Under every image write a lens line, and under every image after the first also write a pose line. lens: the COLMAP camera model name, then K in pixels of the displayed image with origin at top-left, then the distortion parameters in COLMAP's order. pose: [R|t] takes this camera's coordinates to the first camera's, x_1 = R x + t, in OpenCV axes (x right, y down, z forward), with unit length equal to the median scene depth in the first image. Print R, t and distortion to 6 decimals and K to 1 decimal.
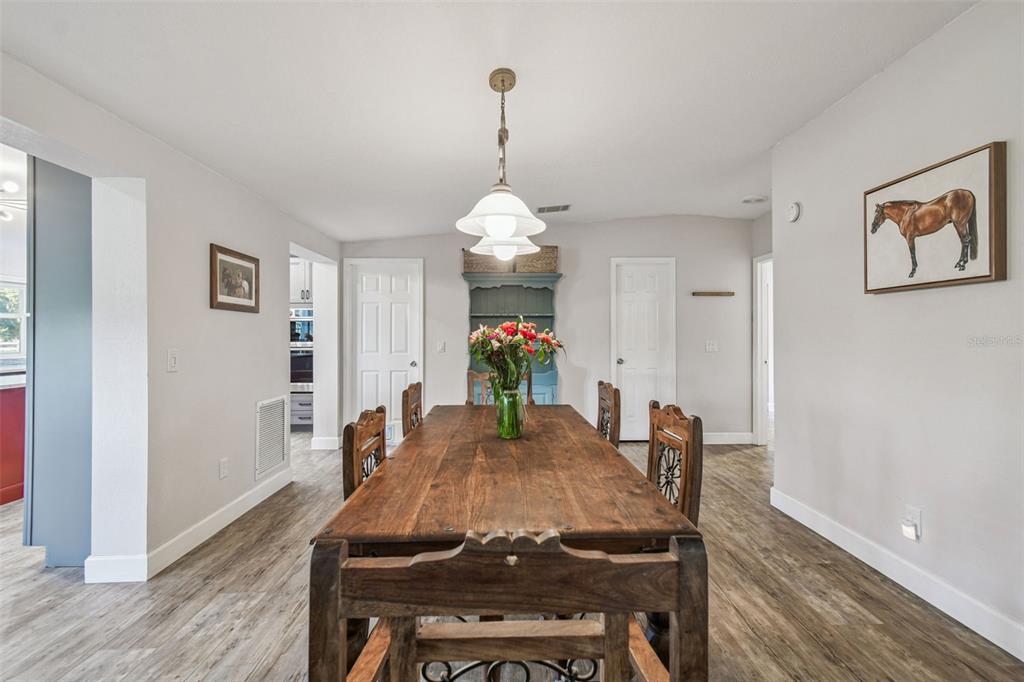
lens RADIAL K [[456.6, 0, 512.0], [0, 456.6, 341.0], [0, 0, 1]] dist [0.001353, 0.000486]
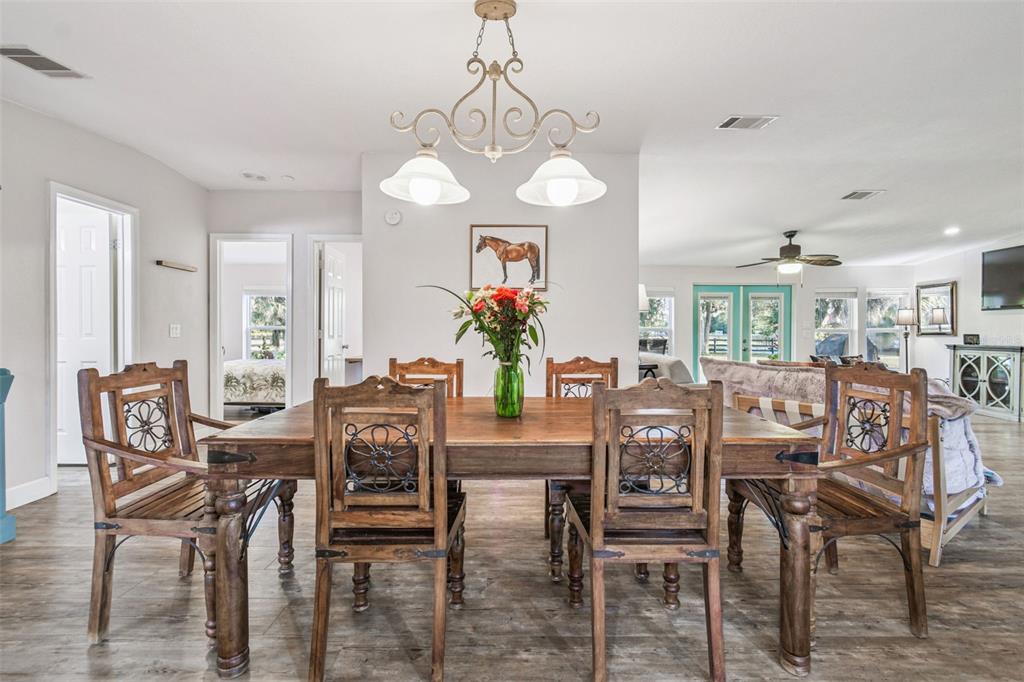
lens RADIAL K [[456.6, 0, 512.0], [0, 456.6, 341.0], [0, 0, 1]] dist [0.001353, 0.000486]
pose [[0.026763, -0.025614, 0.999314, -0.910597], [0.010759, 0.999621, 0.025334, 0.037614], [-0.999584, 0.010073, 0.027029, 0.945758]]
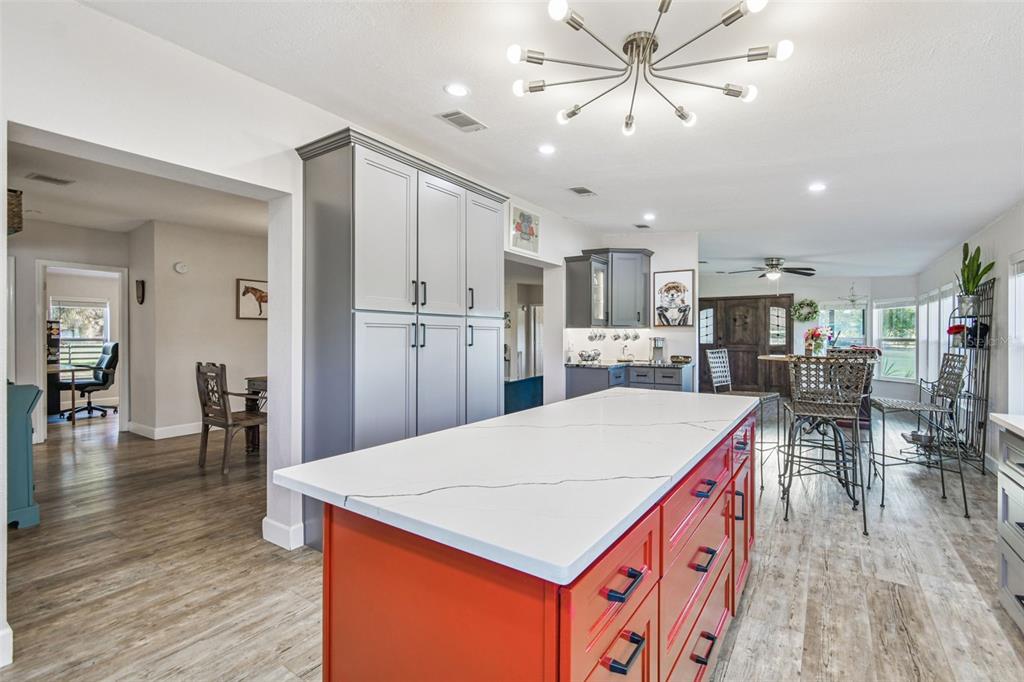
lens RADIAL K [[456.6, 0, 512.0], [0, 456.6, 341.0], [0, 0, 1]] dist [0.001353, 0.000486]
pose [[-0.808749, -0.008569, 0.588091, -2.265258], [0.005064, 0.999755, 0.021531, -0.029224], [-0.588132, 0.020391, -0.808508, 2.502876]]
